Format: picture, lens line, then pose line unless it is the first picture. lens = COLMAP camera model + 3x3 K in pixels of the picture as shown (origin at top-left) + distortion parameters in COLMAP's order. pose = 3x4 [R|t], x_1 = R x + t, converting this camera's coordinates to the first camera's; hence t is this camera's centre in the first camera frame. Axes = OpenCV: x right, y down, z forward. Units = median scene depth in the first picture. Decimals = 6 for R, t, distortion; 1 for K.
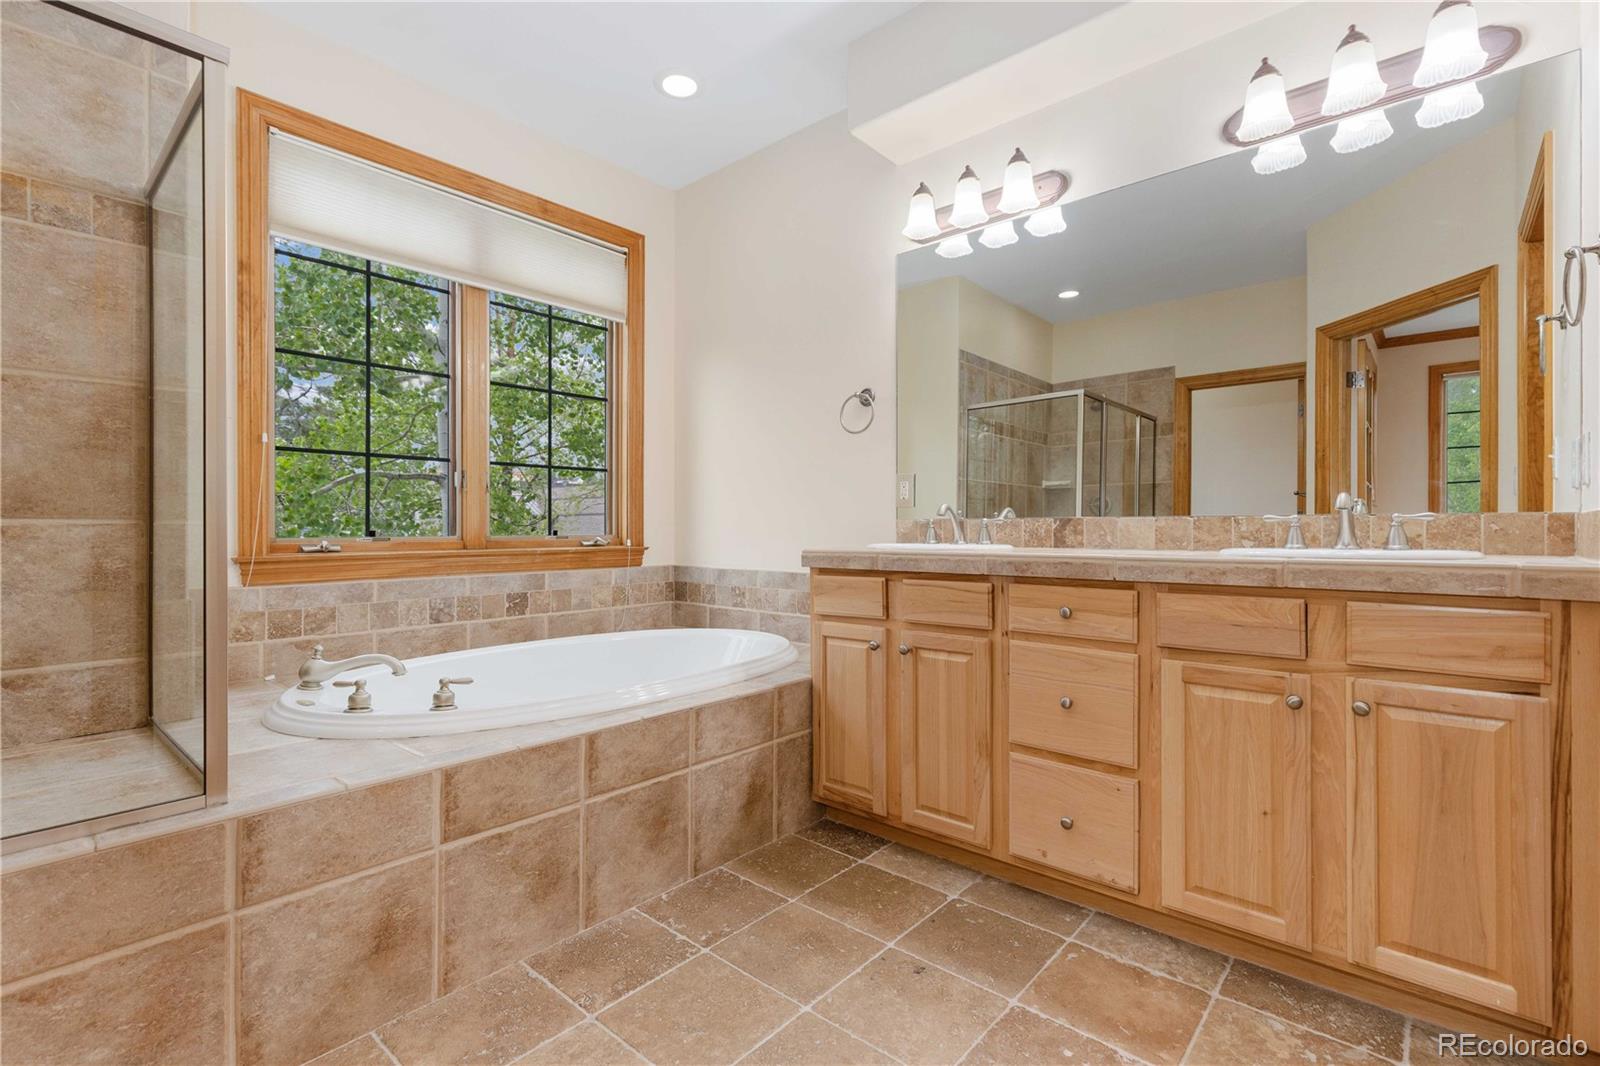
lens RADIAL K [[723.2, 0, 805.8], [0, 723.2, 529.3], [0, 0, 1]] dist [0.004963, 0.000327]
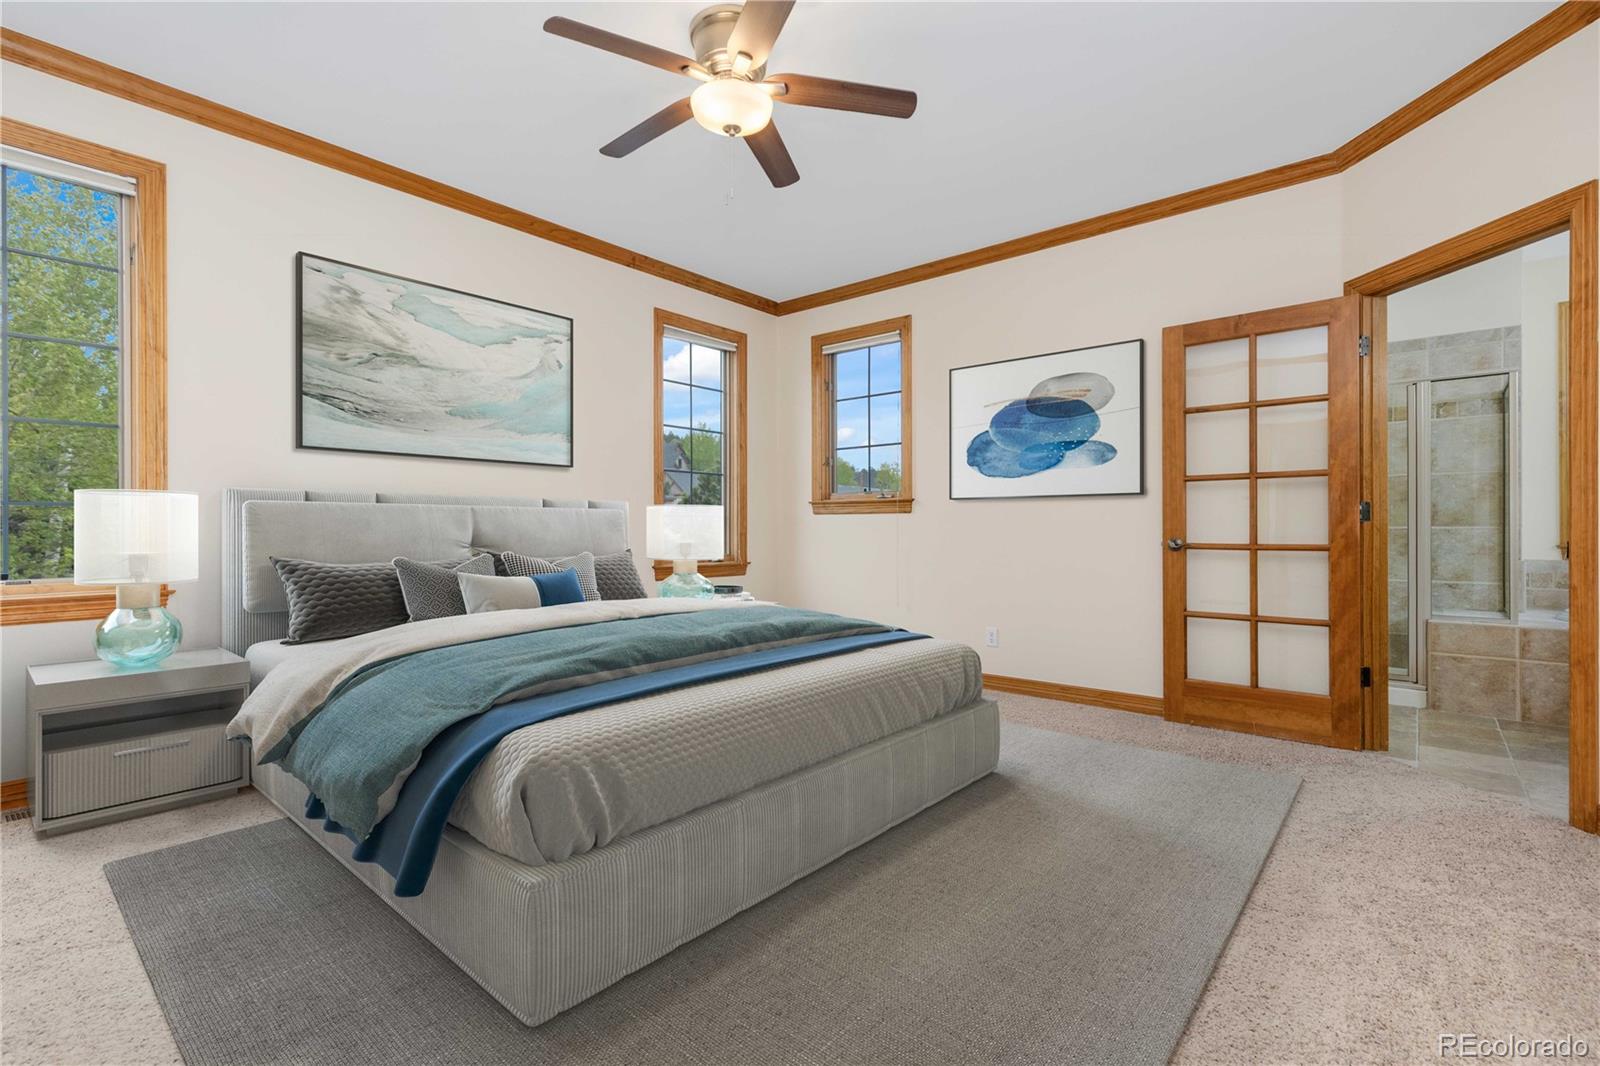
lens RADIAL K [[733.2, 0, 789.3], [0, 733.2, 525.7], [0, 0, 1]] dist [0.010493, -0.000881]
pose [[0.007239, -0.003041, -0.999969, 1.253097], [-0.002451, 0.999992, -0.003059, -0.001353], [0.999971, 0.002473, 0.007232, -1.133910]]
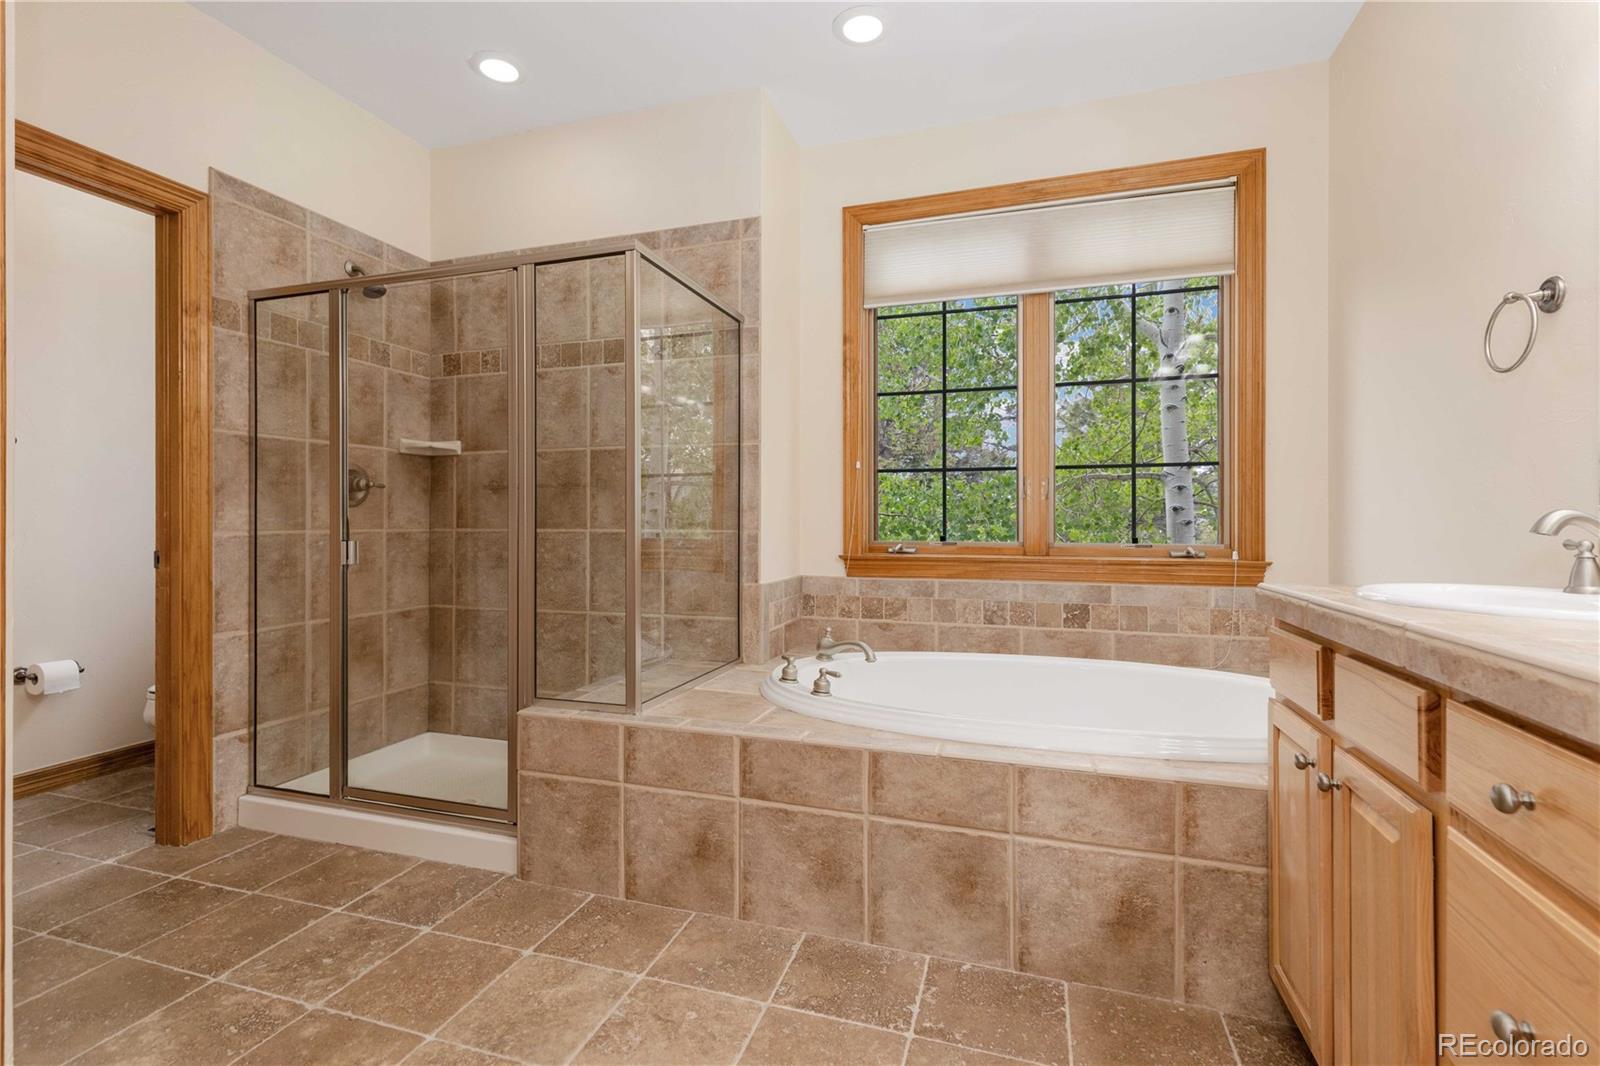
lens RADIAL K [[733.2, 0, 789.3], [0, 733.2, 525.7], [0, 0, 1]] dist [0.010493, -0.000881]
pose [[0.392873, 0.009858, -0.919540, 0.468529], [-0.003867, 0.999951, 0.009068, -0.030167], [0.919585, -0.000007, 0.392892, 0.395654]]
